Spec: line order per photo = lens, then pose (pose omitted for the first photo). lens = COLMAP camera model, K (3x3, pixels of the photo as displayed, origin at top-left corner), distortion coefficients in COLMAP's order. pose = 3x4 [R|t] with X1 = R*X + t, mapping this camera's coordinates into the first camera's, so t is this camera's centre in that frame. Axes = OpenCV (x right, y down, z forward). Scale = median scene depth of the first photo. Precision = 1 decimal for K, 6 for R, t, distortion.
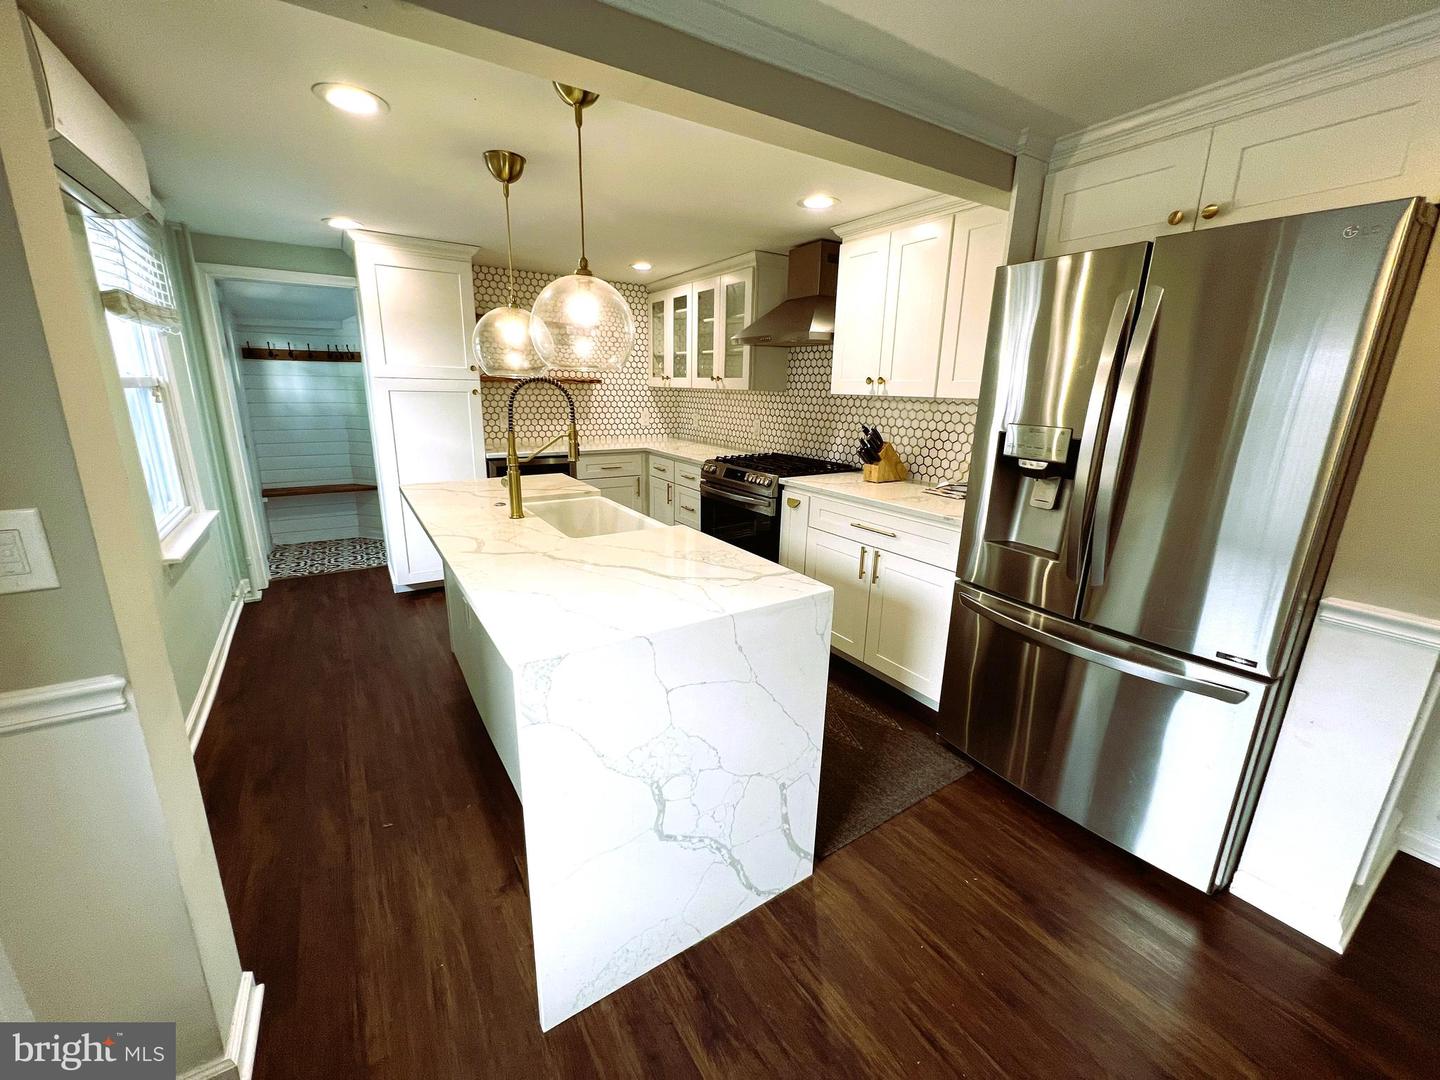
lens RADIAL K [[576.6, 0, 716.2], [0, 576.6, 539.0], [0, 0, 1]] dist [-0.000154, 0.000169]
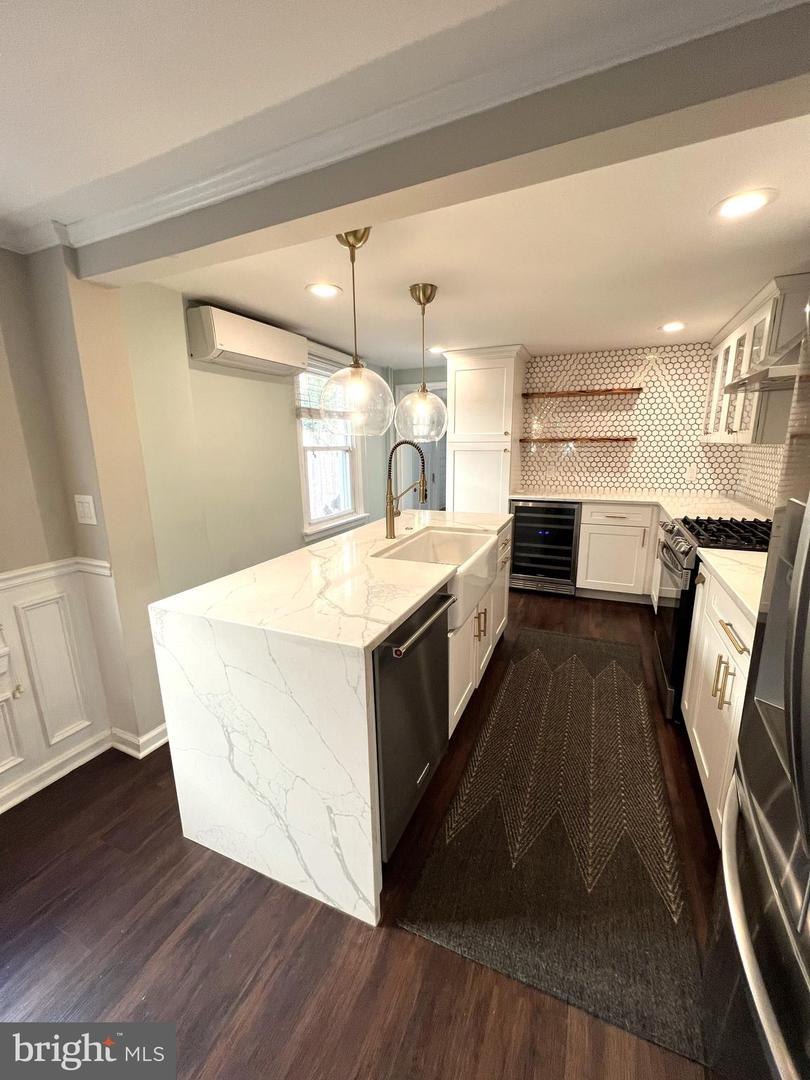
lens RADIAL K [[432.4, 0, 407.6], [0, 432.4, 538.5], [0, 0, 1]] dist [-0.000154, 0.000169]
pose [[0.552065, 0.153857, -0.819483, 0.310066], [-0.192340, 0.979820, 0.054386, -0.056437], [0.811314, 0.127595, 0.570517, 0.233081]]
